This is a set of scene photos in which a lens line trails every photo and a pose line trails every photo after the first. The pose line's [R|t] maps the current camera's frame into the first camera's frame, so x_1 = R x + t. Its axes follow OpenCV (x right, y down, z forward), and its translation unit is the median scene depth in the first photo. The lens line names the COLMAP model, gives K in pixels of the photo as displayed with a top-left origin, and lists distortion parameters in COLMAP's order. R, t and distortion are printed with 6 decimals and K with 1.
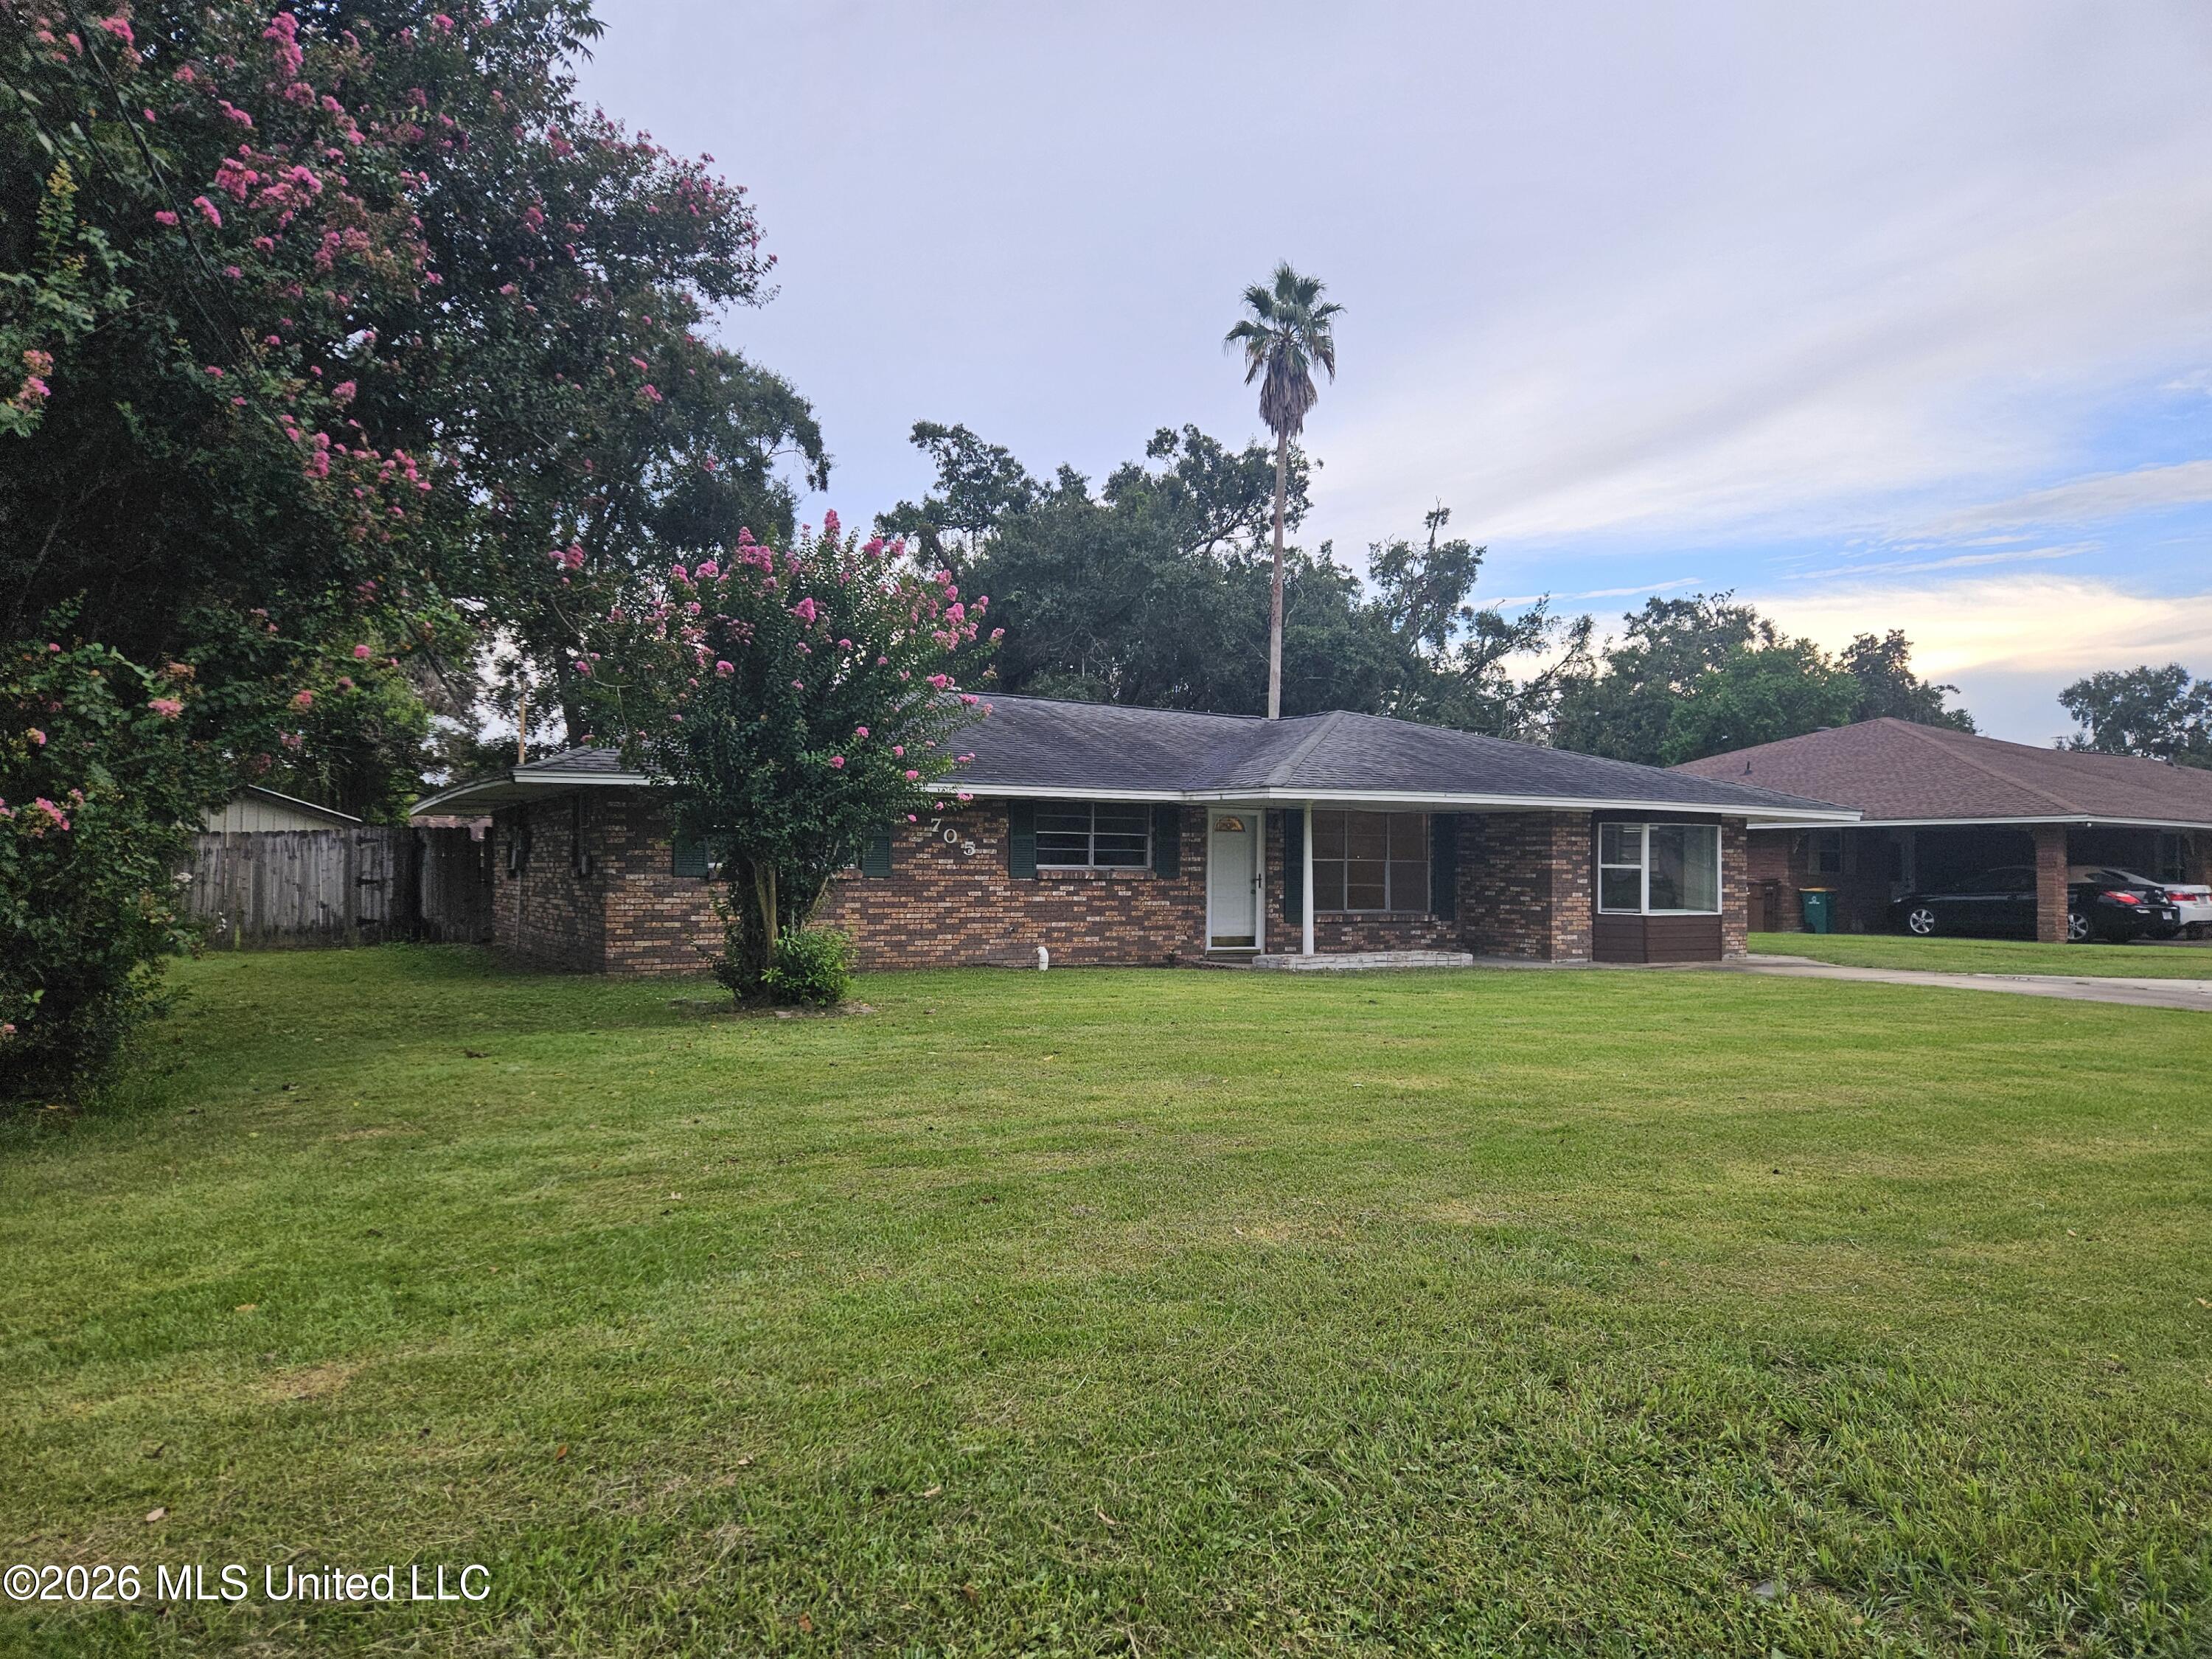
lens RADIAL K [[1483.6, 0, 1103.7], [0, 1483.6, 832.9], [0, 0, 1]] dist [0.083047, -0.067486]
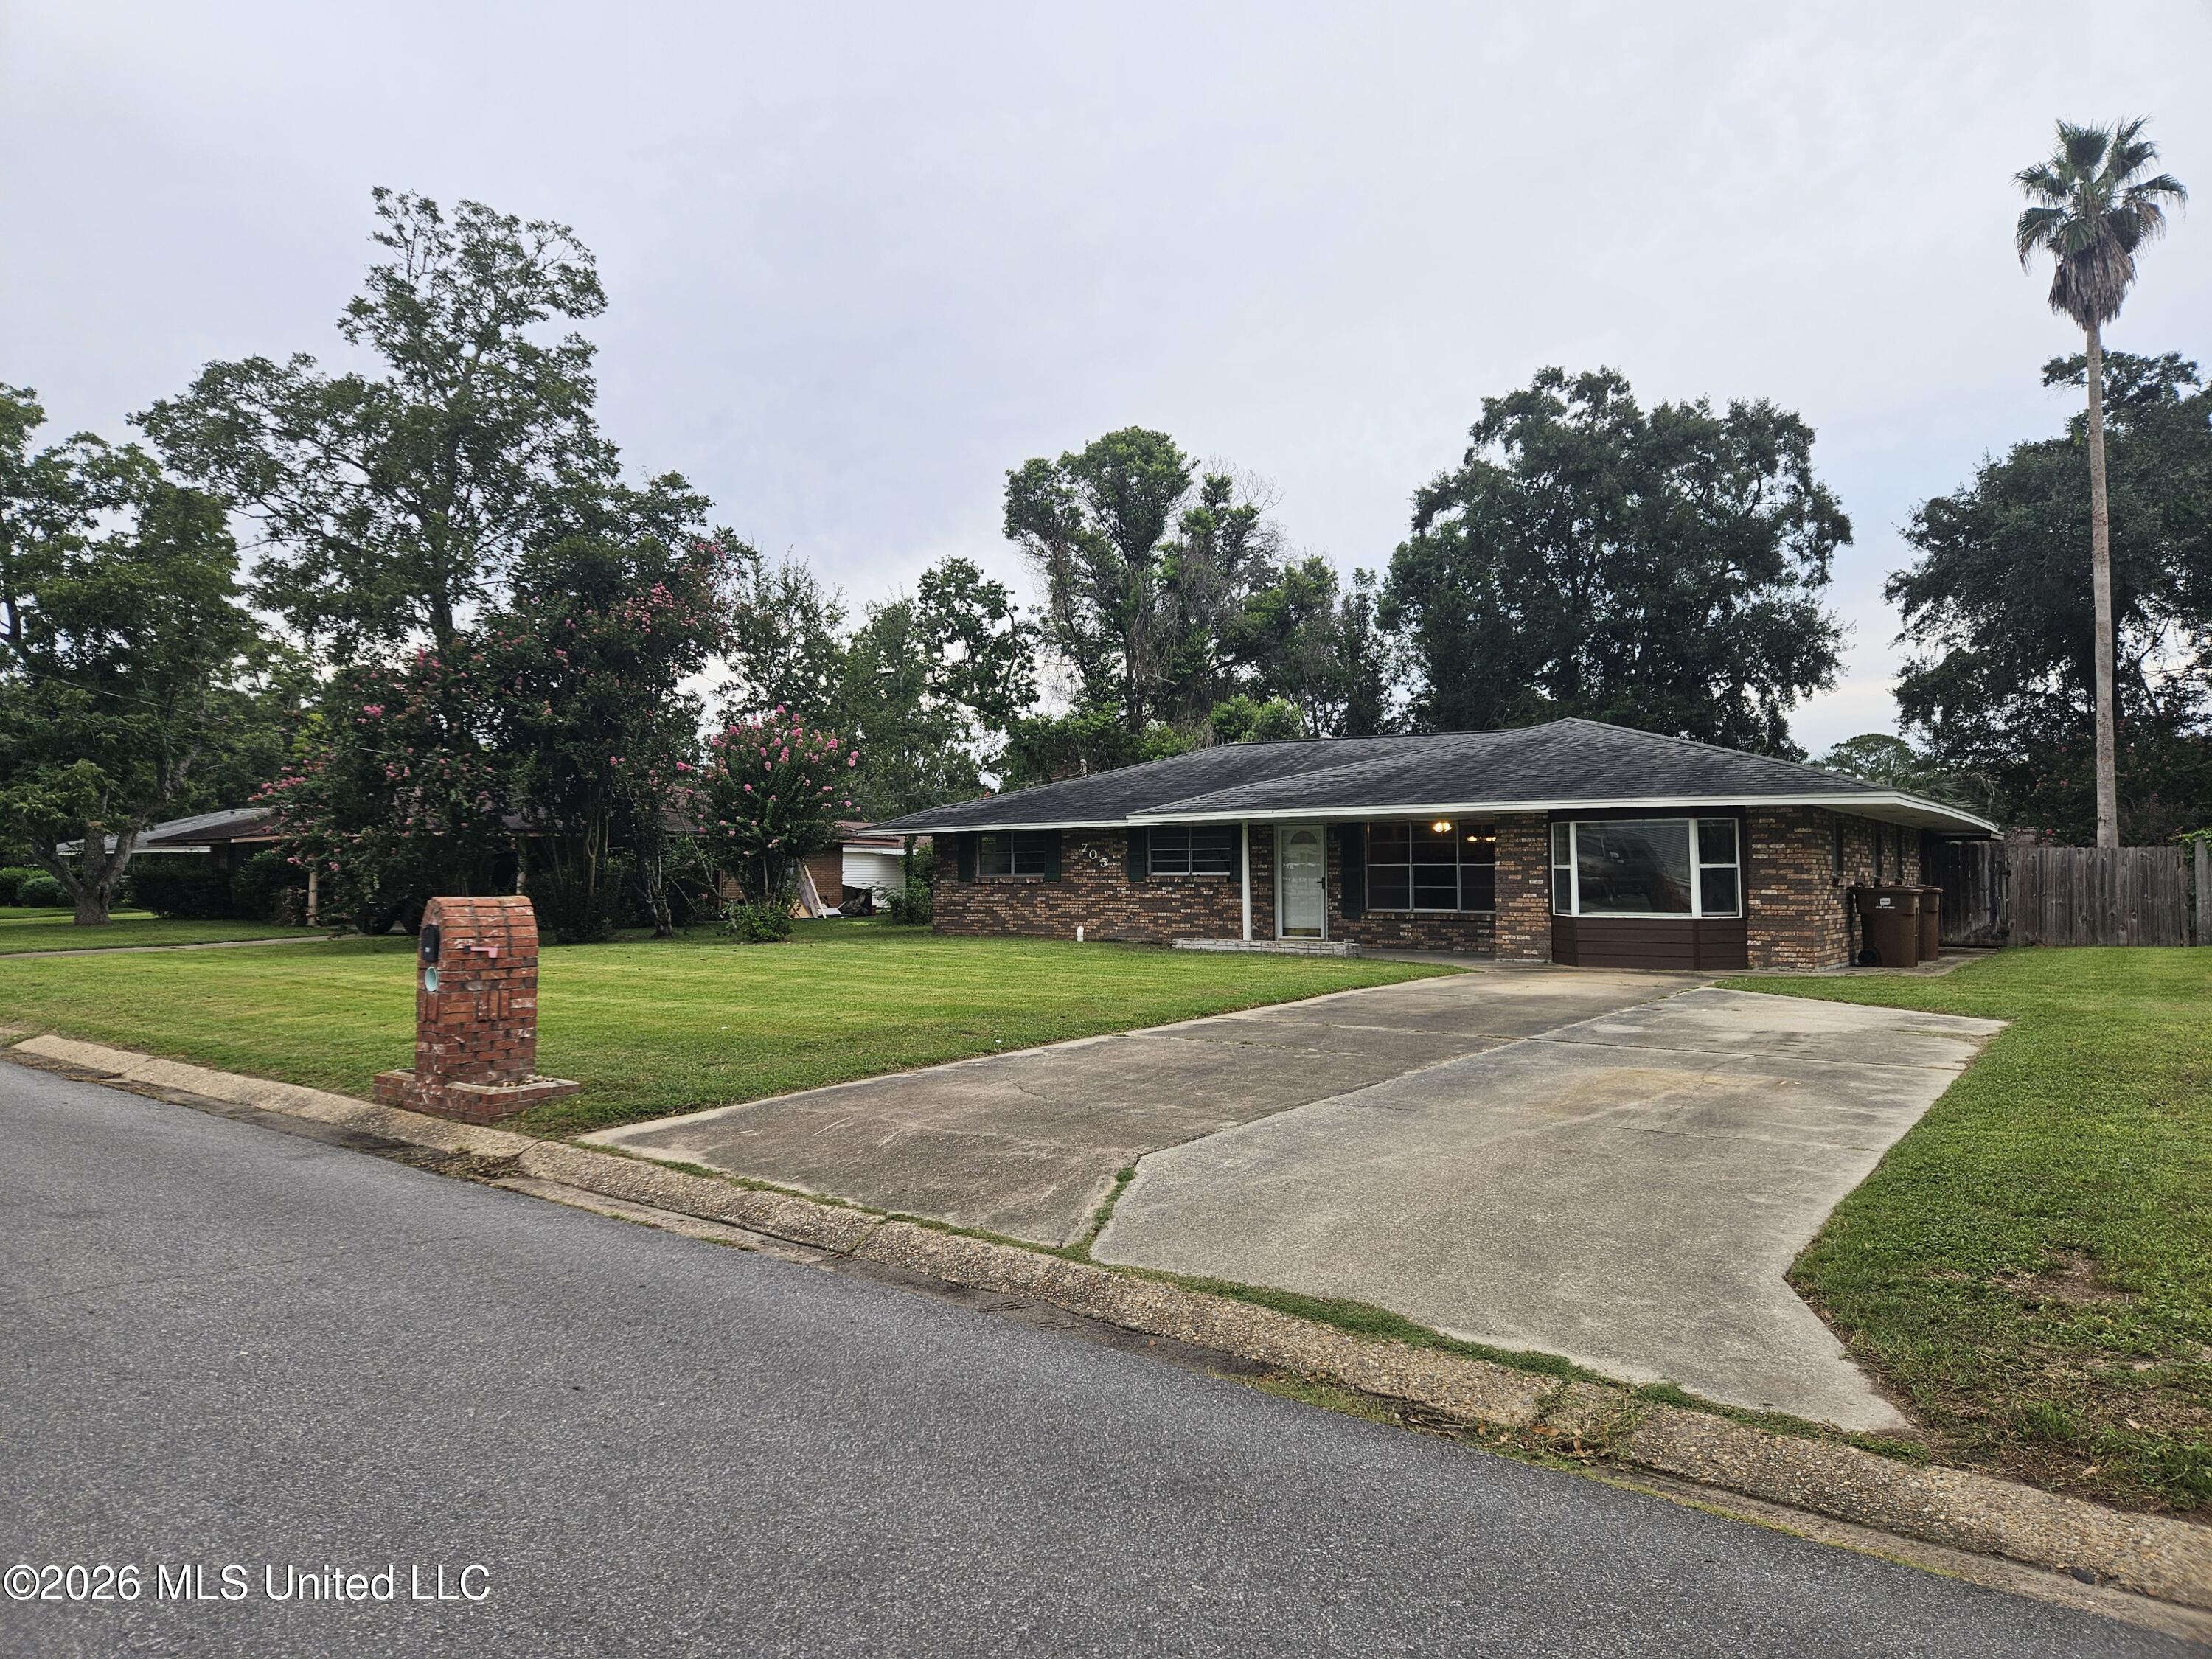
lens RADIAL K [[1483.6, 0, 1070.8], [0, 1483.6, 810.9], [0, 0, 1]] dist [0.083047, -0.067486]
pose [[0.404646, -0.049703, -0.913122, 1.197796], [0.027725, 0.998730, -0.042077, 0.019649], [0.914053, -0.008290, 0.405510, 0.331561]]
